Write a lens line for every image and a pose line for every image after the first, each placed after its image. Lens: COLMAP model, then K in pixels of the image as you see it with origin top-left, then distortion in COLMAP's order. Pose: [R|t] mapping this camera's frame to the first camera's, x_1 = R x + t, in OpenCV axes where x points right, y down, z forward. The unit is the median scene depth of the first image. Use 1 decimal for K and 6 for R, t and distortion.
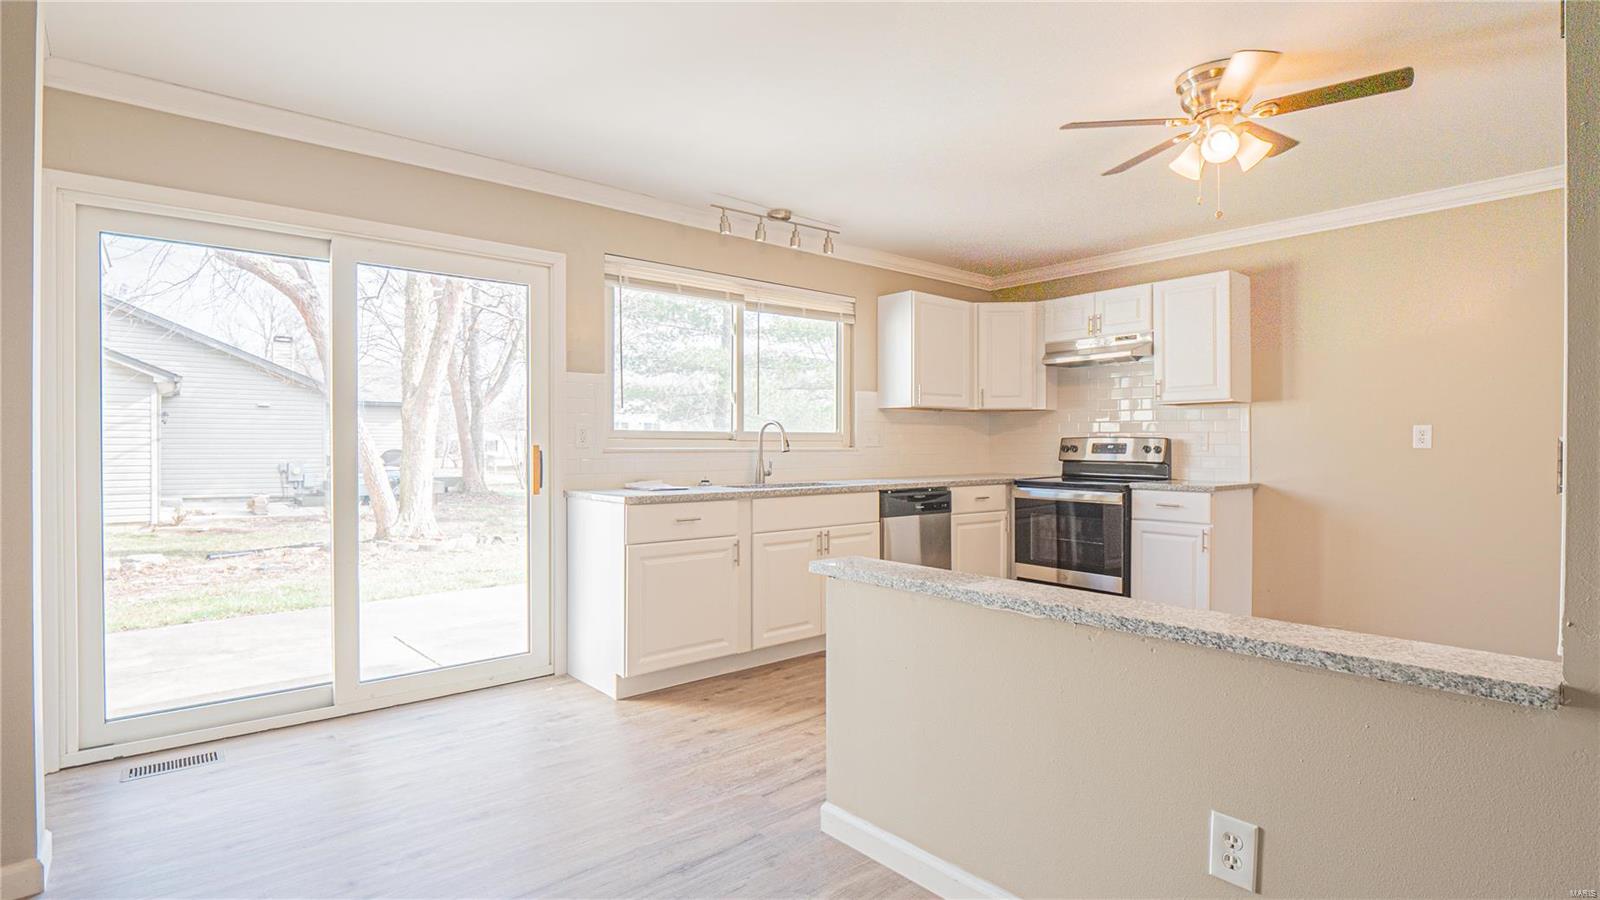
lens RADIAL K [[763.6, 0, 802.9], [0, 763.6, 451.8], [0, 0, 1]] dist [-0.016500, -0.002495]
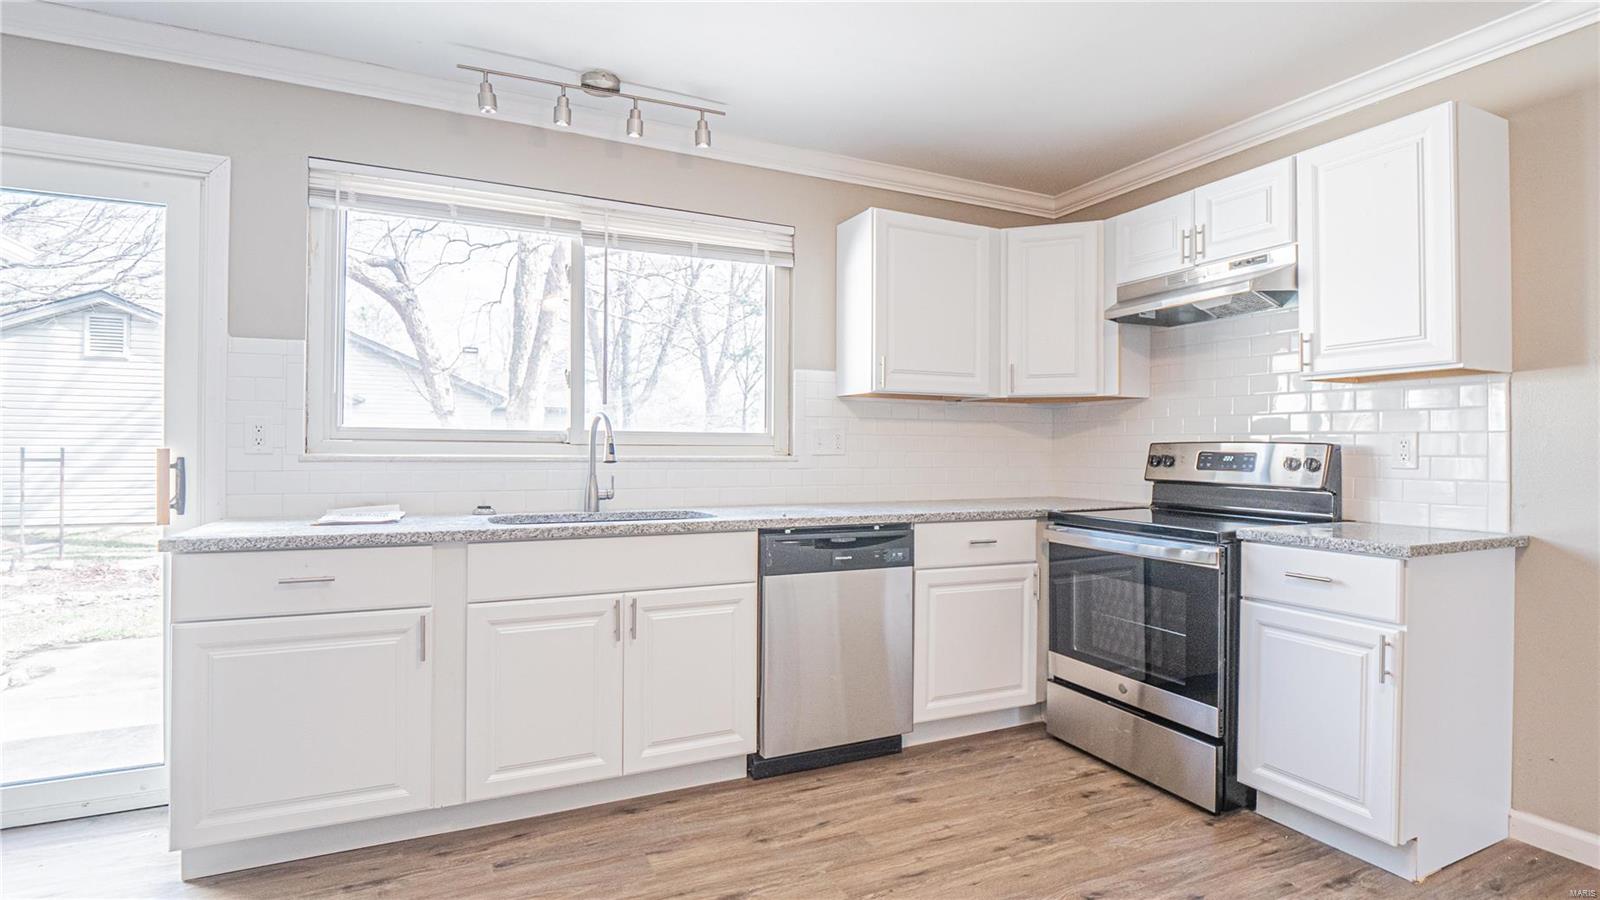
lens RADIAL K [[763.6, 0, 811.9], [0, 763.6, 451.2], [0, 0, 1]] dist [-0.016500, -0.002495]
pose [[0.967231, 0.006325, -0.253820, 0.270293], [-0.008753, 0.999926, -0.008436, -0.005033], [0.253748, 0.010381, 0.967215, 0.405980]]
